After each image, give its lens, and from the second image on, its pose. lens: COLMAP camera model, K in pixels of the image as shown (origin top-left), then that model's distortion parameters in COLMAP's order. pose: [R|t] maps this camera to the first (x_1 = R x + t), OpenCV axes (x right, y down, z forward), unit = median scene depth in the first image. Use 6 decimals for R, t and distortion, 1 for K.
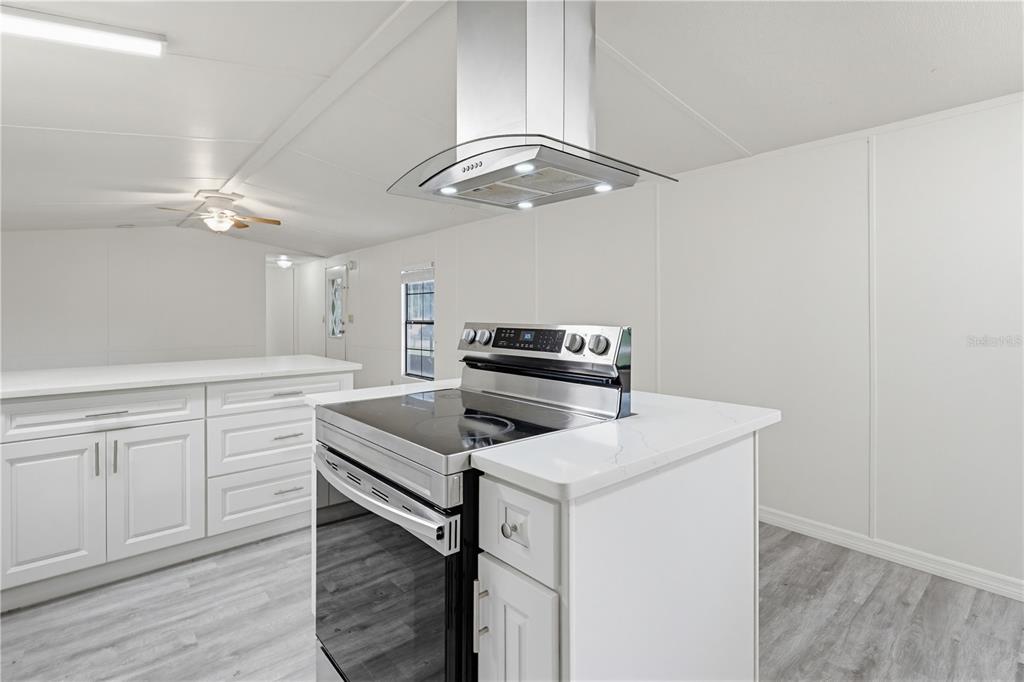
lens RADIAL K [[488.7, 0, 512.1], [0, 488.7, 312.5], [0, 0, 1]] dist [-0.003067, -0.000224]
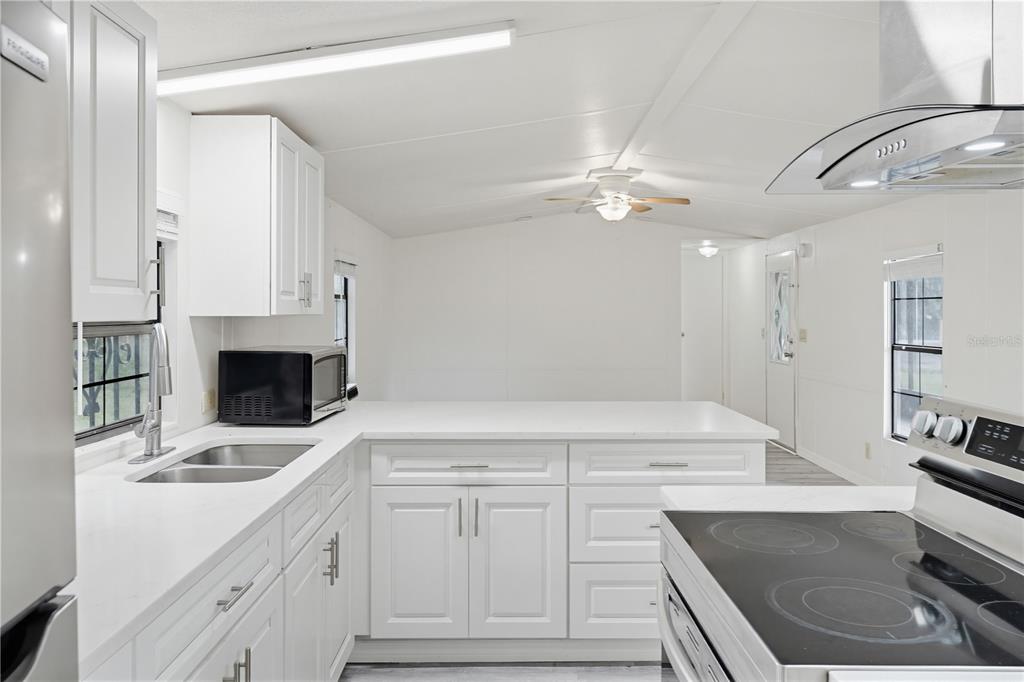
lens RADIAL K [[765.4, 0, 510.1], [0, 765.4, 306.9], [0, 0, 1]] dist [0.001294, 0.005229]
pose [[0.753278, 0.002686, -0.657697, 0.101357], [-0.003077, 0.999995, 0.000559, -0.066264], [0.657695, 0.001603, 0.753282, 0.020247]]
